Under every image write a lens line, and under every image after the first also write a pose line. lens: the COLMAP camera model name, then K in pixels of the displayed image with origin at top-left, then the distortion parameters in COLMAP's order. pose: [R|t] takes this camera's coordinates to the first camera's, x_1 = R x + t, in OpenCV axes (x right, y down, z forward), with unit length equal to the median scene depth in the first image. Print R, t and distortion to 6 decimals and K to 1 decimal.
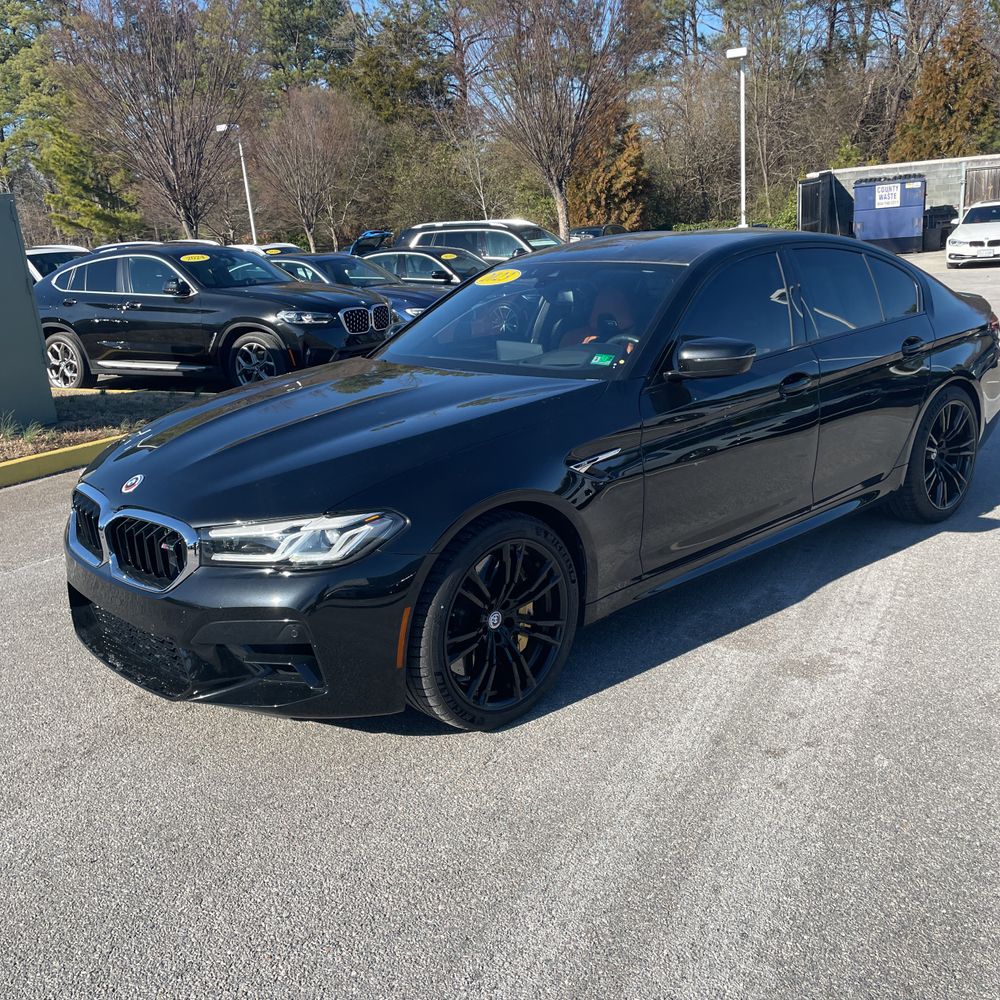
lens RADIAL K [[1006.2, 0, 496.9], [0, 1006.2, 502.6], [0, 0, 1]] dist [0.107518, -0.181189]
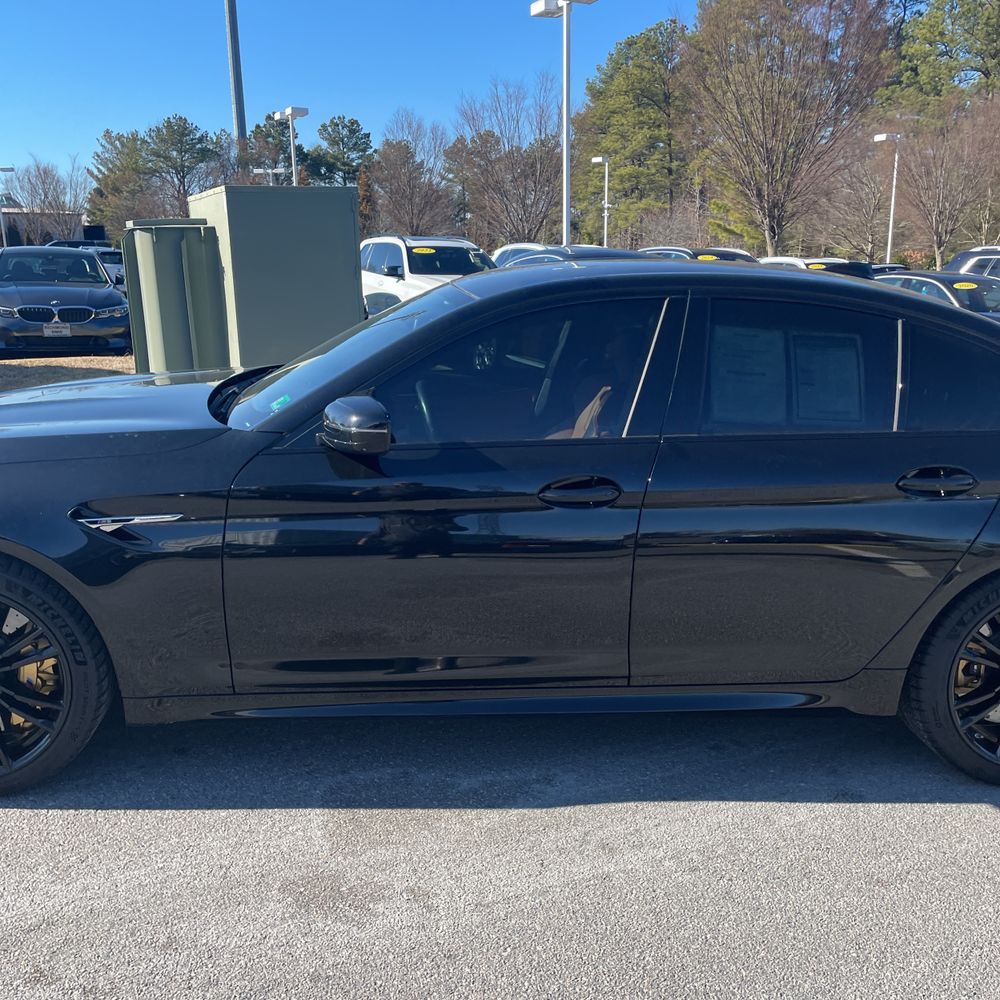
lens RADIAL K [[1006.2, 0, 496.9], [0, 1006.2, 502.6], [0, 0, 1]] dist [0.107518, -0.181189]
pose [[0.785397, 0.216307, -0.579968, 0.641172], [-0.222441, 0.972994, 0.061660, -0.138819], [0.577643, 0.080582, 0.812302, 0.433711]]
